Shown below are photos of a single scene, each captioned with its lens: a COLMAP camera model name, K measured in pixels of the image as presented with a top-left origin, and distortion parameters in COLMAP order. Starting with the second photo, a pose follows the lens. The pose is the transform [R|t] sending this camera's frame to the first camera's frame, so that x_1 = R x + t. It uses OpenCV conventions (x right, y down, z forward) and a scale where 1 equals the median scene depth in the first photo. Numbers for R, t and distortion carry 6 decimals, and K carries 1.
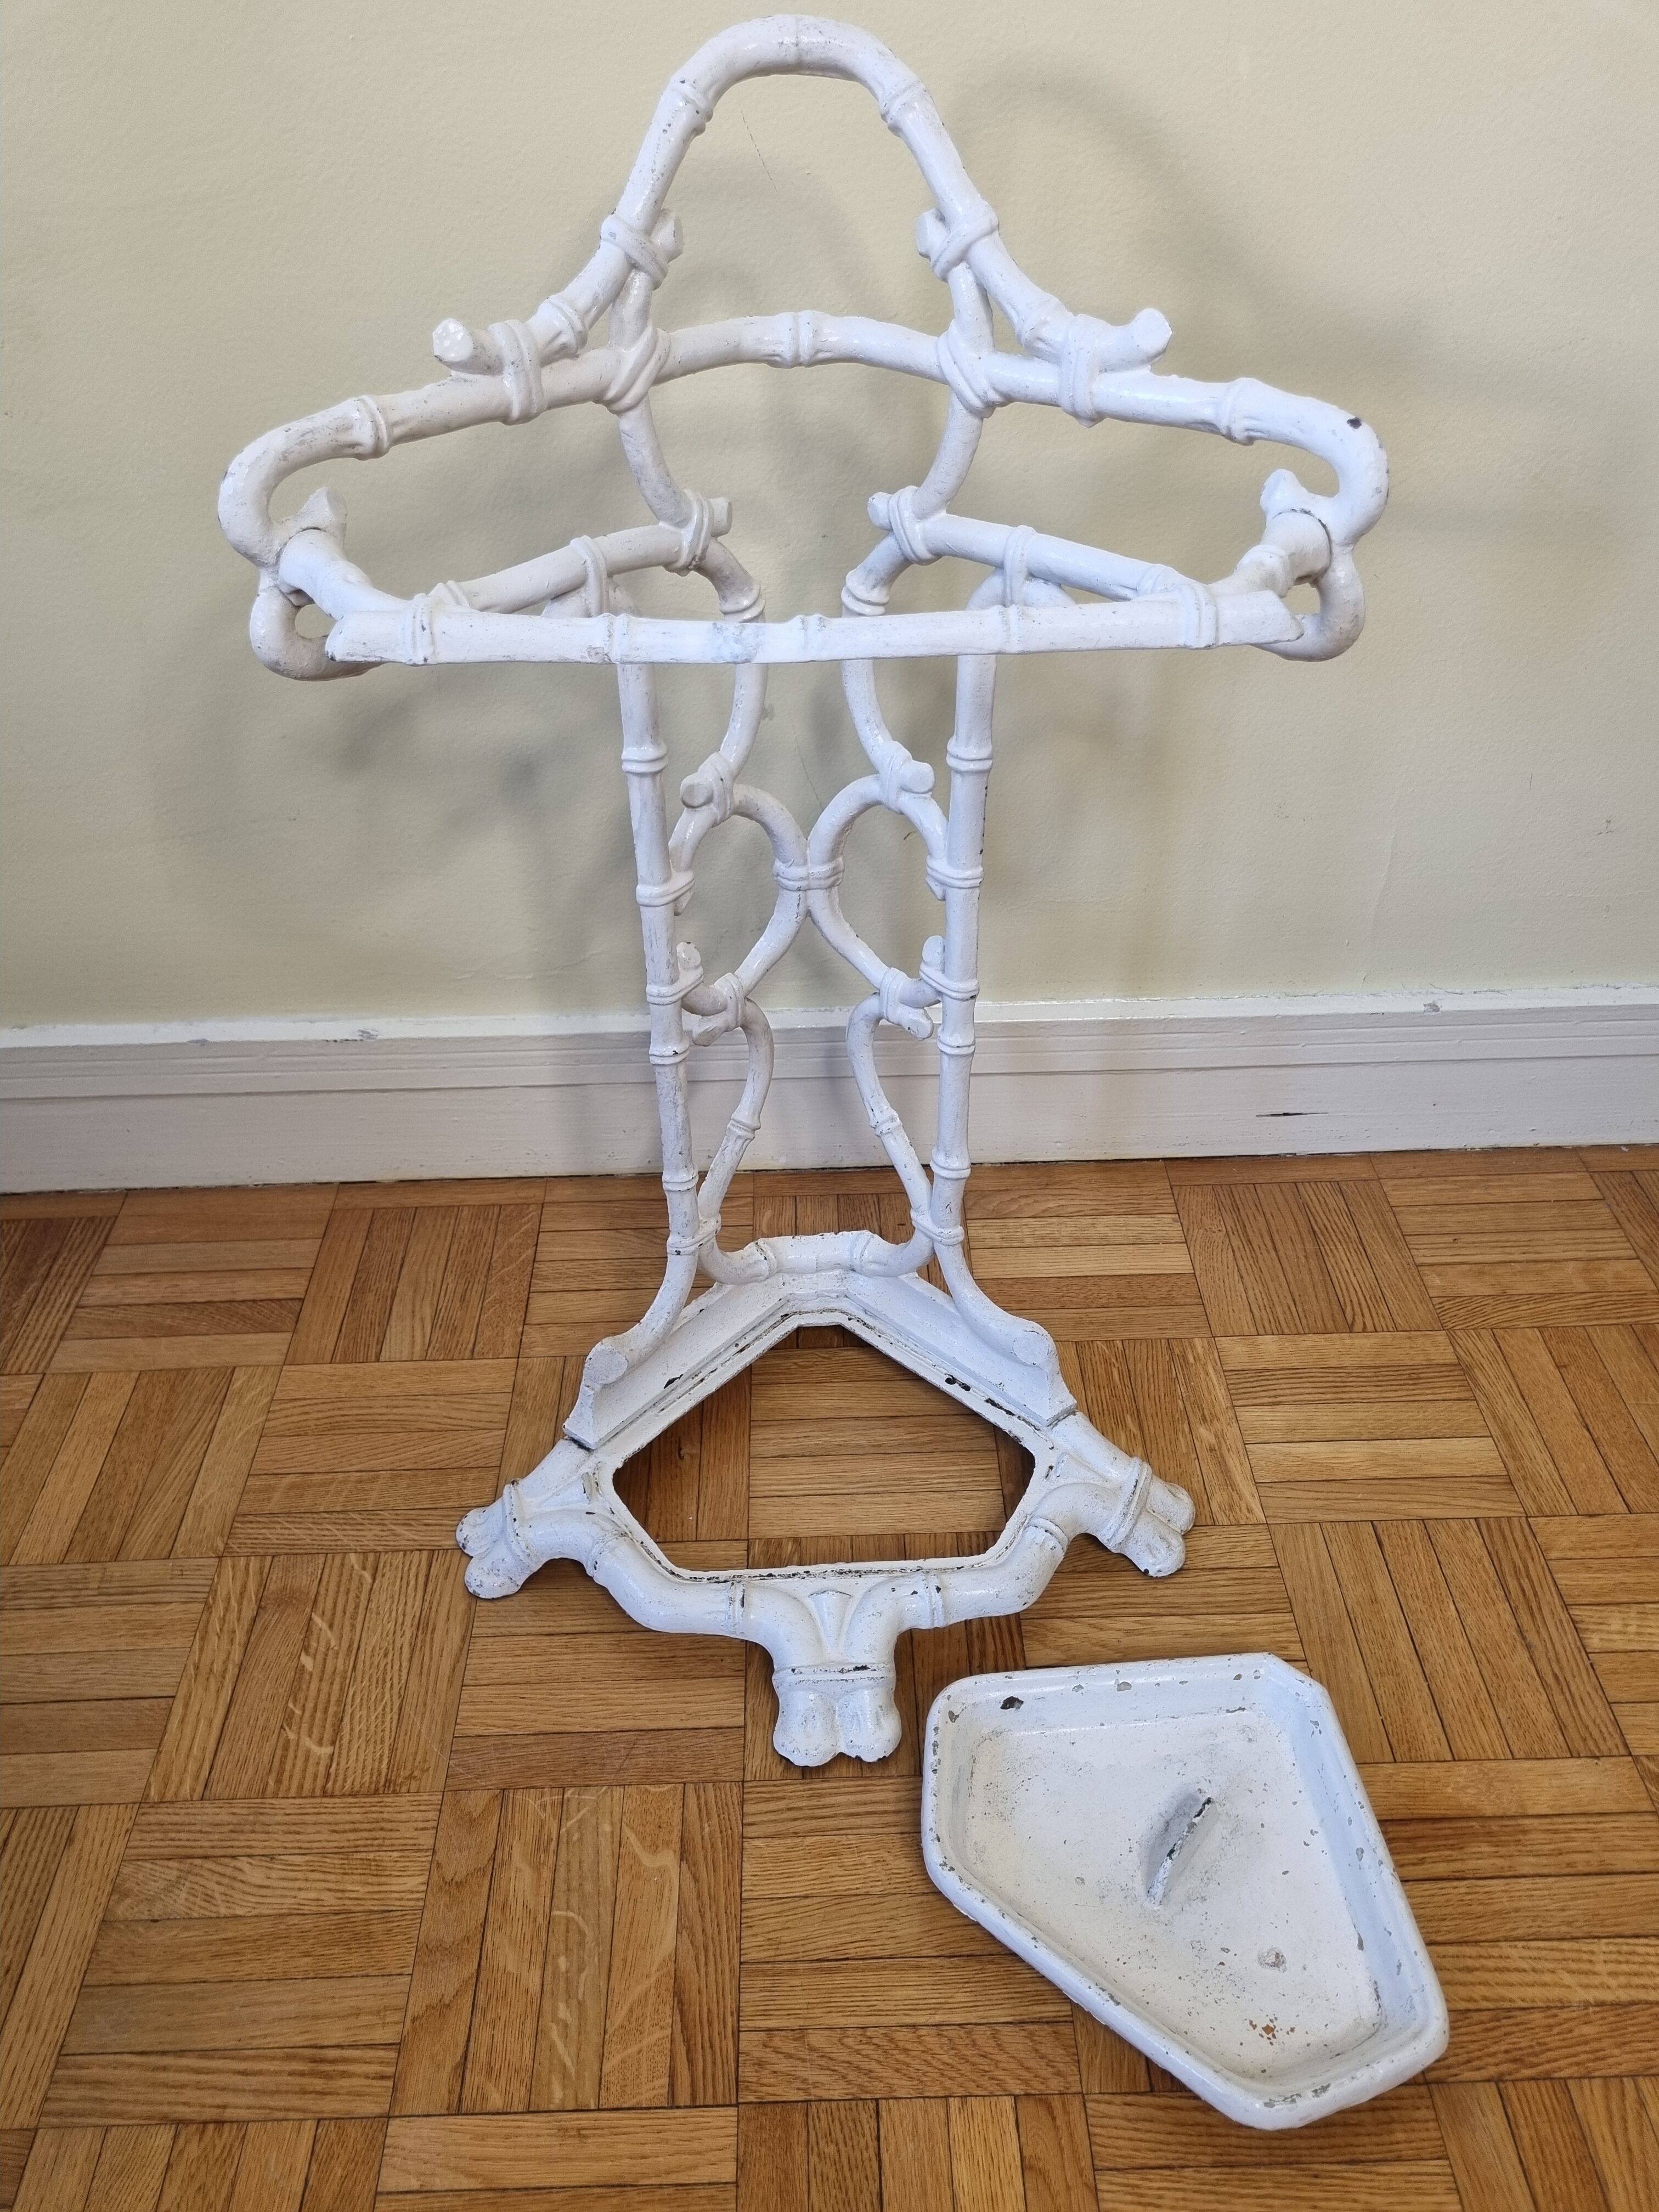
lens RADIAL K [[1677.5, 0, 843.7], [0, 1677.5, 1105.4], [0, 0, 1]] dist [0.038108, -0.039026]
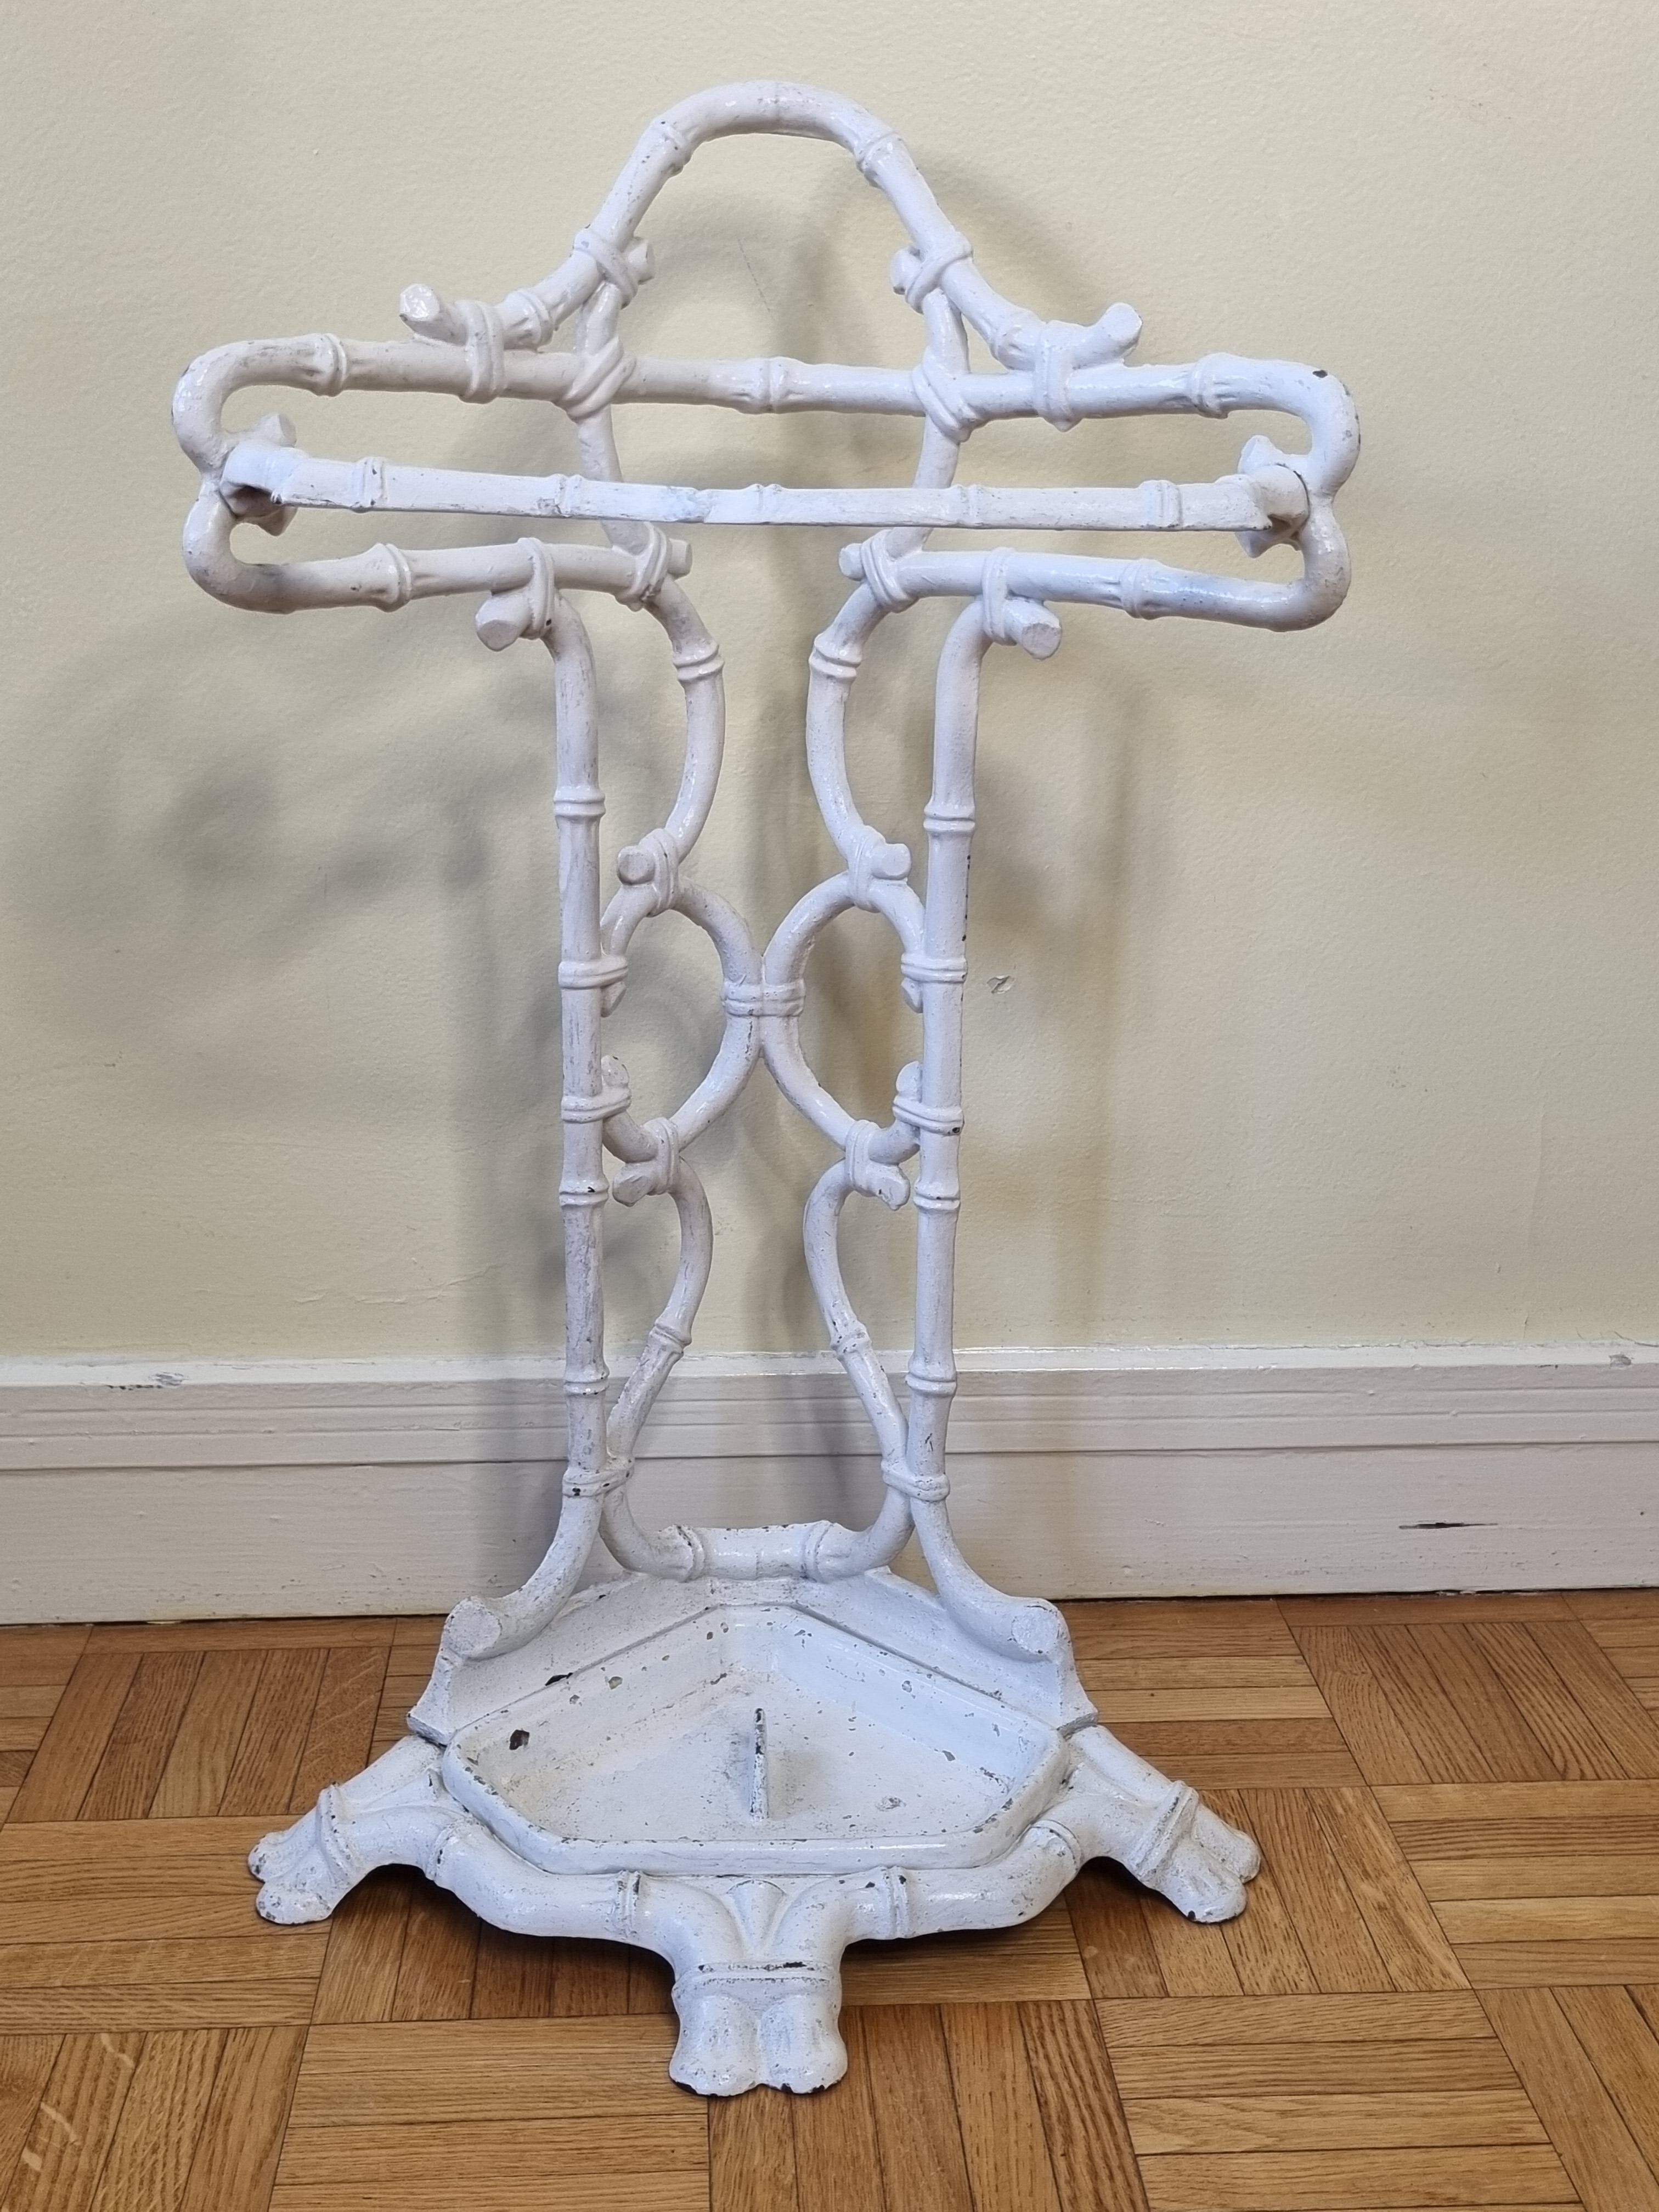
lens RADIAL K [[2508.8, 0, 845.4], [0, 2508.8, 1091.9], [0, 0, 1]] dist [0.024743, 0.000000]
pose [[0.999023, 0.011011, 0.042801, -0.048745], [0.006163, 0.924292, -0.381637, 0.304790], [-0.043763, 0.381528, 0.923321, -0.063447]]
